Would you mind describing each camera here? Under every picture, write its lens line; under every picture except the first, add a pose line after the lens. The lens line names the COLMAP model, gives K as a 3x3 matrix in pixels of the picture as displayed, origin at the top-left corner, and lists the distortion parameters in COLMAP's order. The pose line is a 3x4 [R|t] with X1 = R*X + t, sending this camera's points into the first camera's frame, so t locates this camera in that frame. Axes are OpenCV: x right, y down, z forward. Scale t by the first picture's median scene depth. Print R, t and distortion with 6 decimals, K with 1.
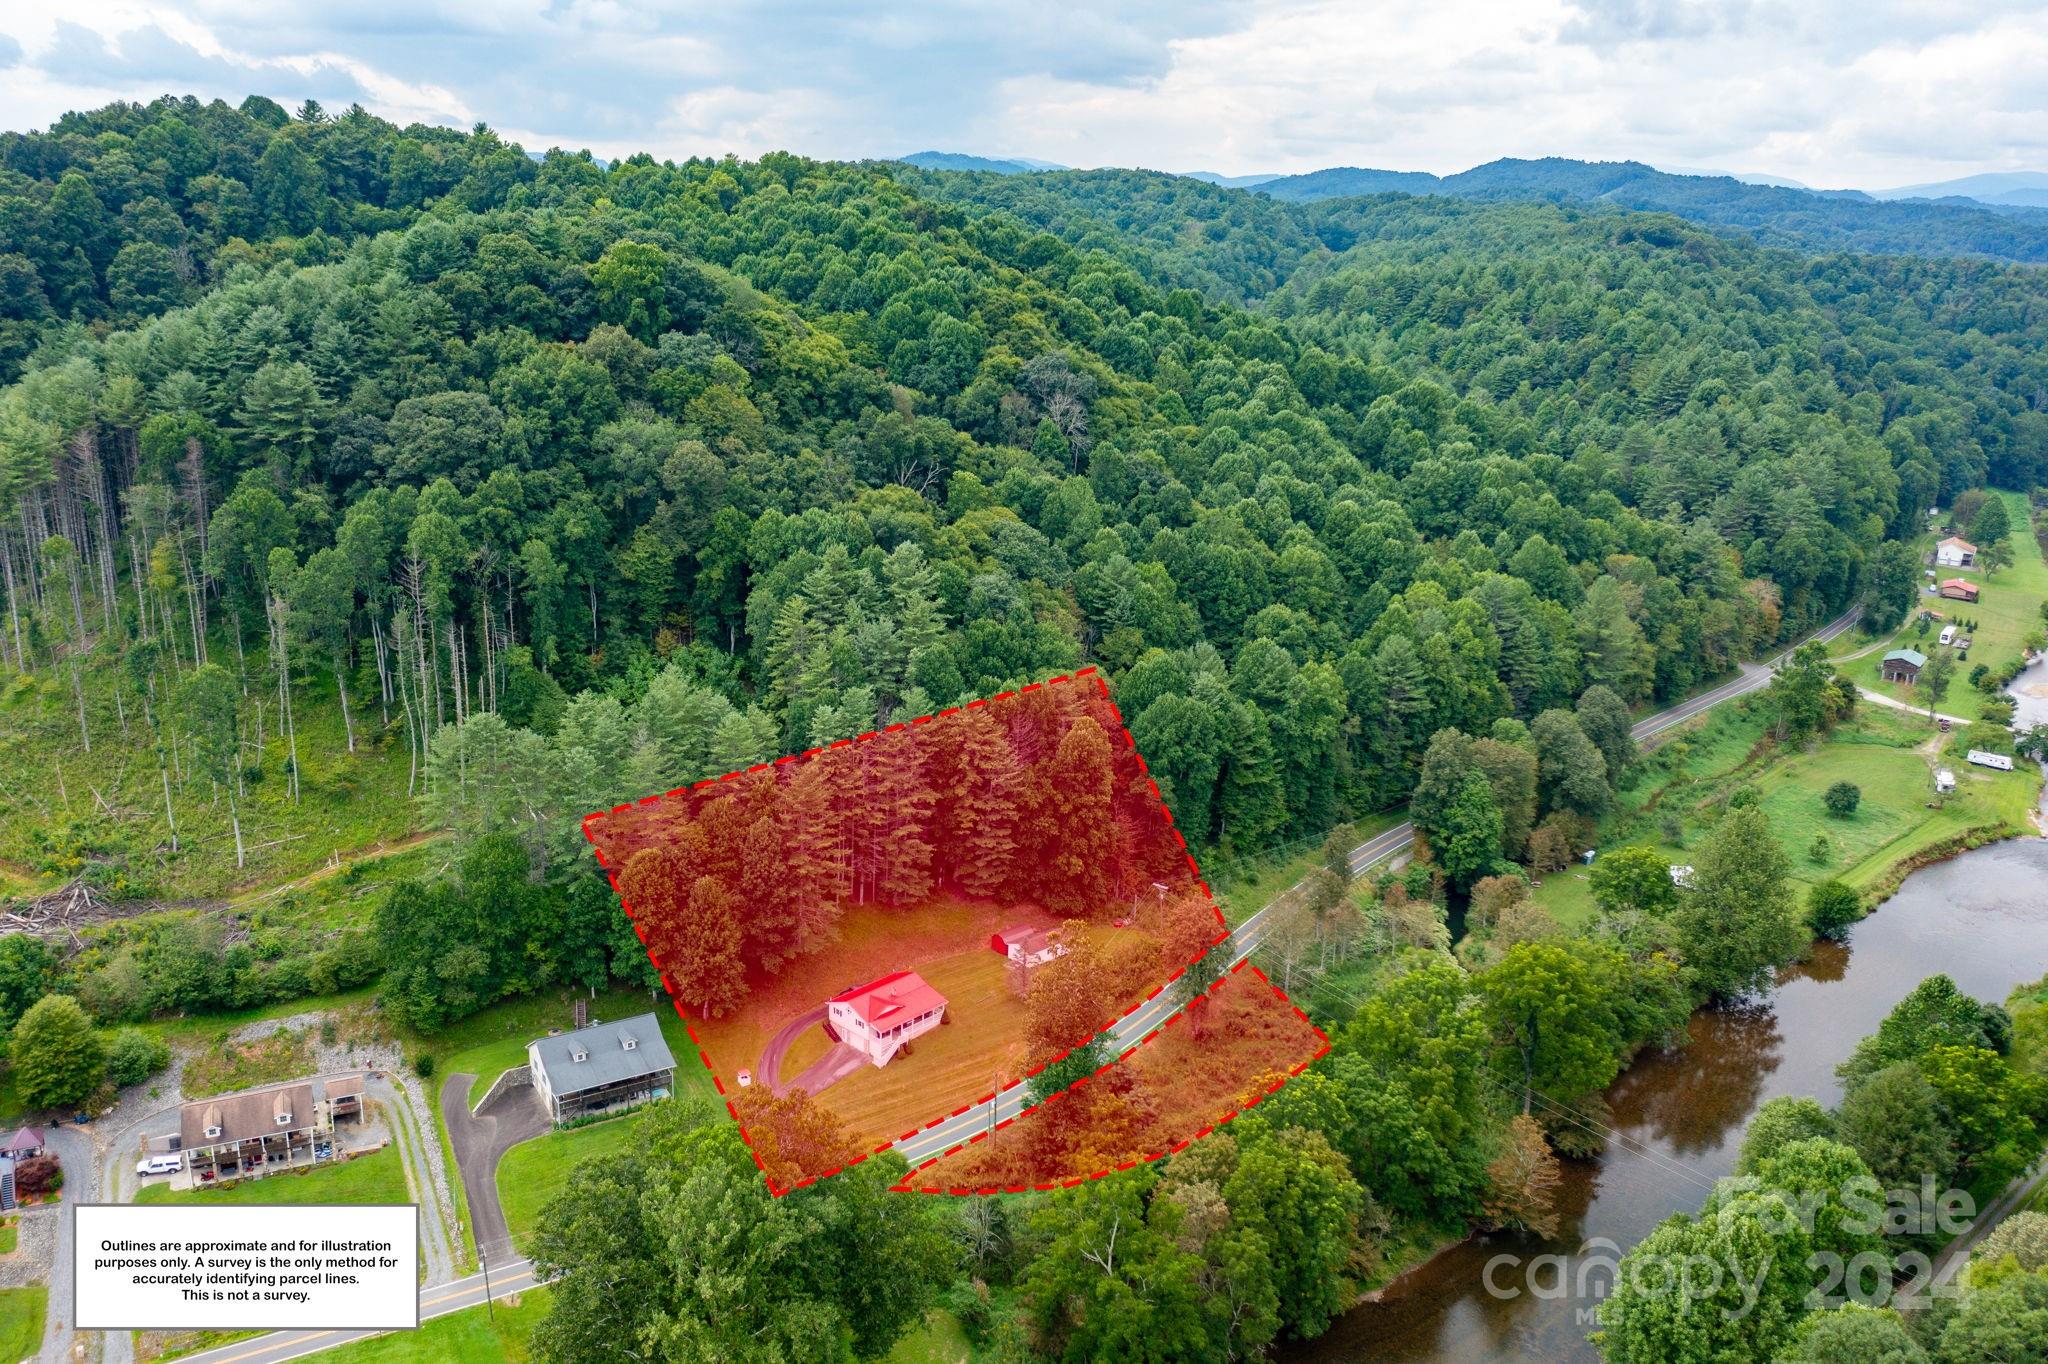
lens RADIAL K [[1606.3, 0, 1024.0], [0, 1606.3, 682.0], [0, 0, 1]] dist [-0.026535, 0.007933]
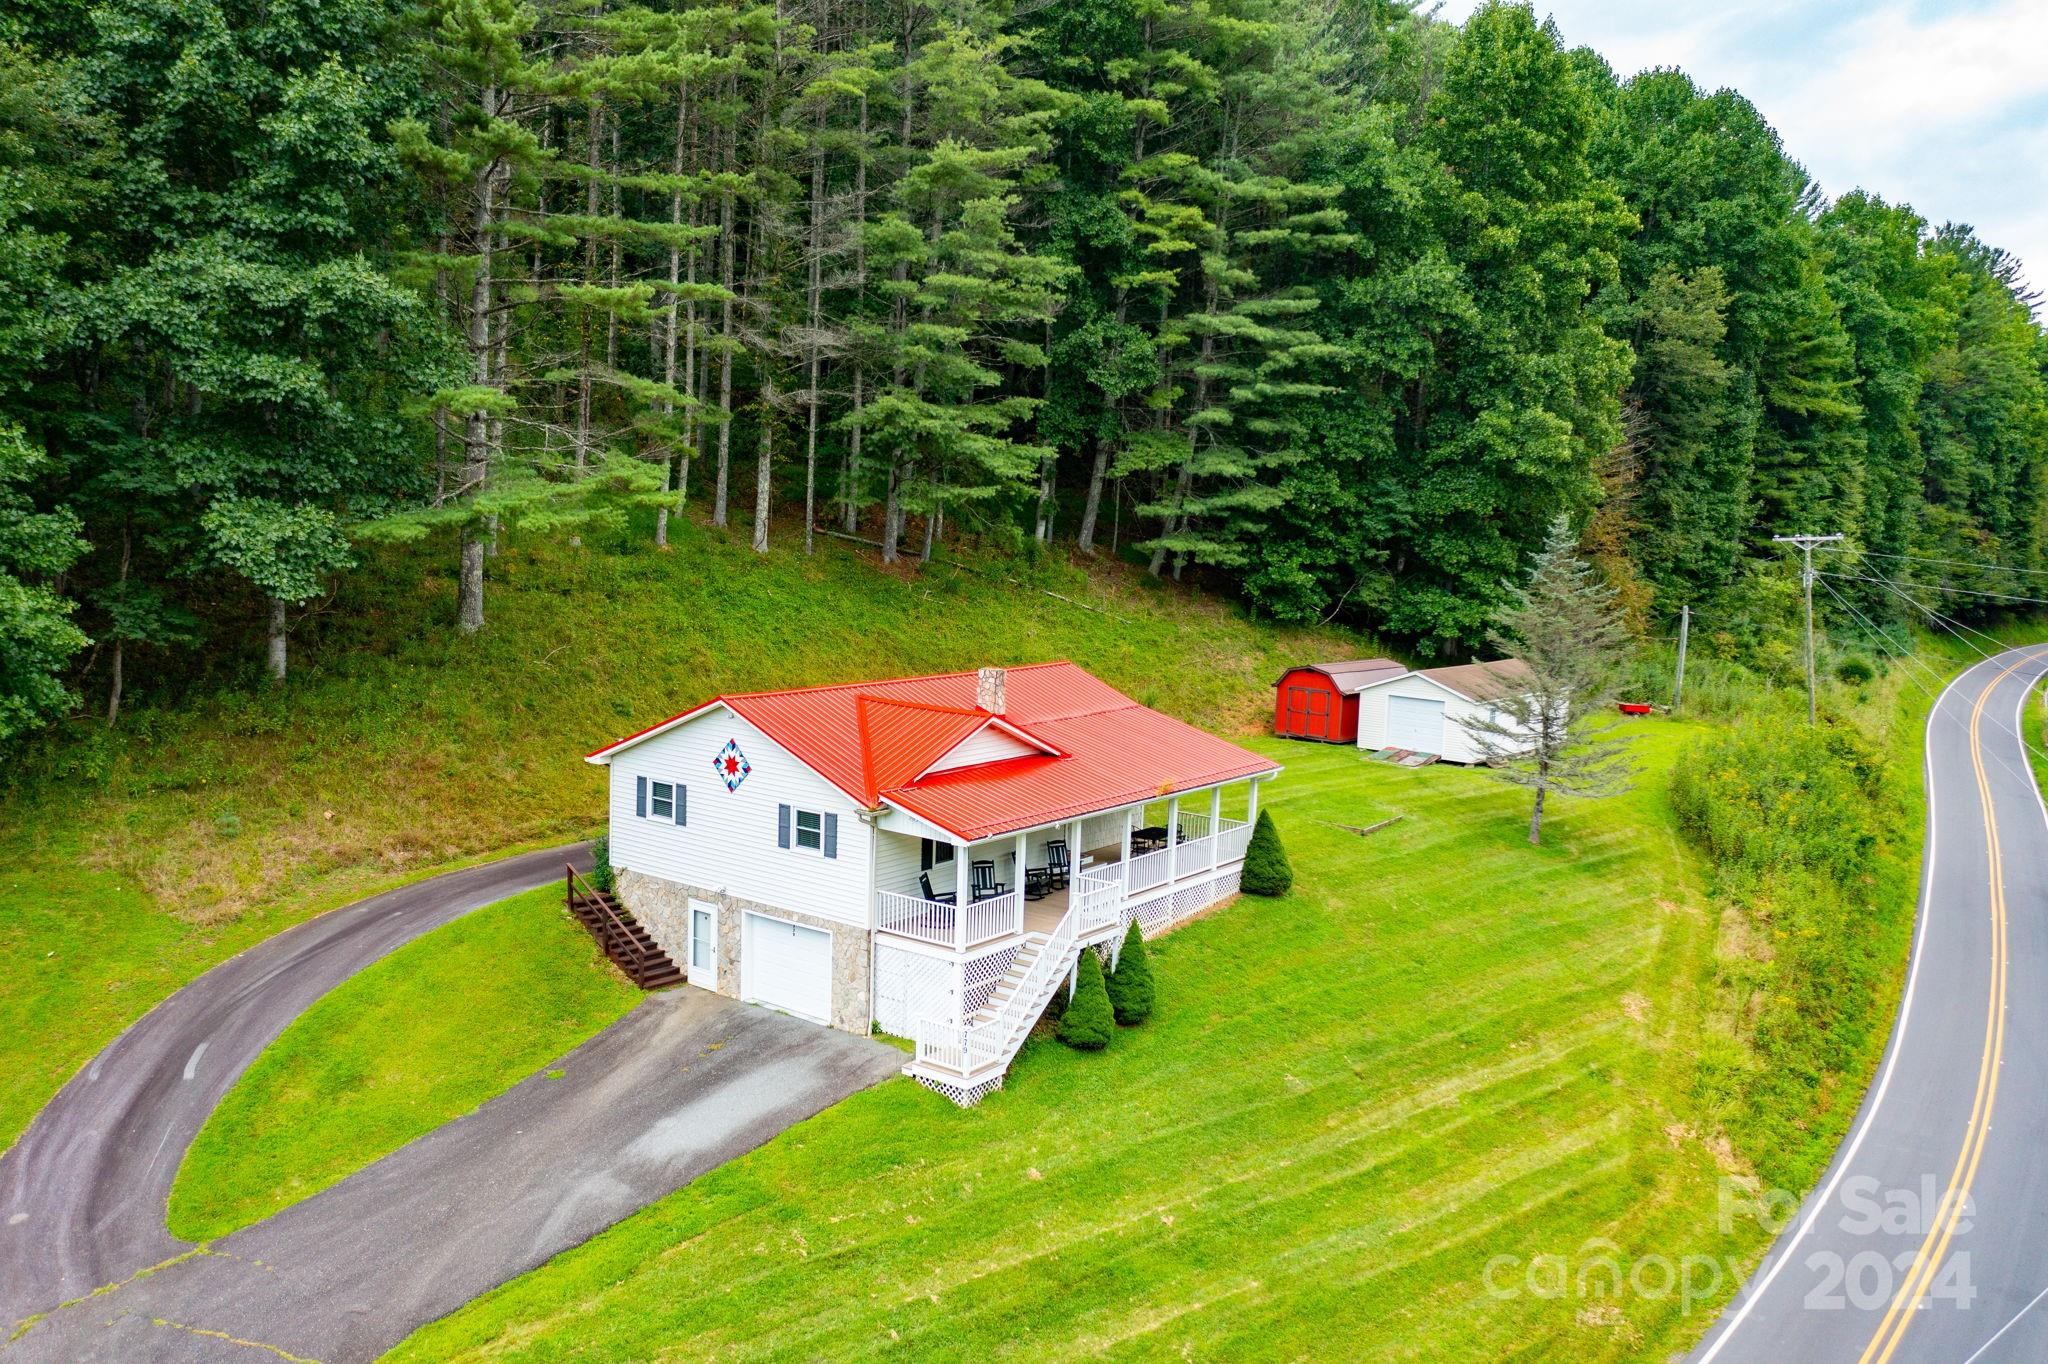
lens RADIAL K [[1606.3, 0, 1024.0], [0, 1606.3, 682.0], [0, 0, 1]] dist [-0.026535, 0.007933]
pose [[0.993905, -0.010435, 0.109741, -0.087324], [0.029575, 0.984255, -0.174260, 0.200677], [-0.106194, 0.176444, 0.978565, 0.749321]]
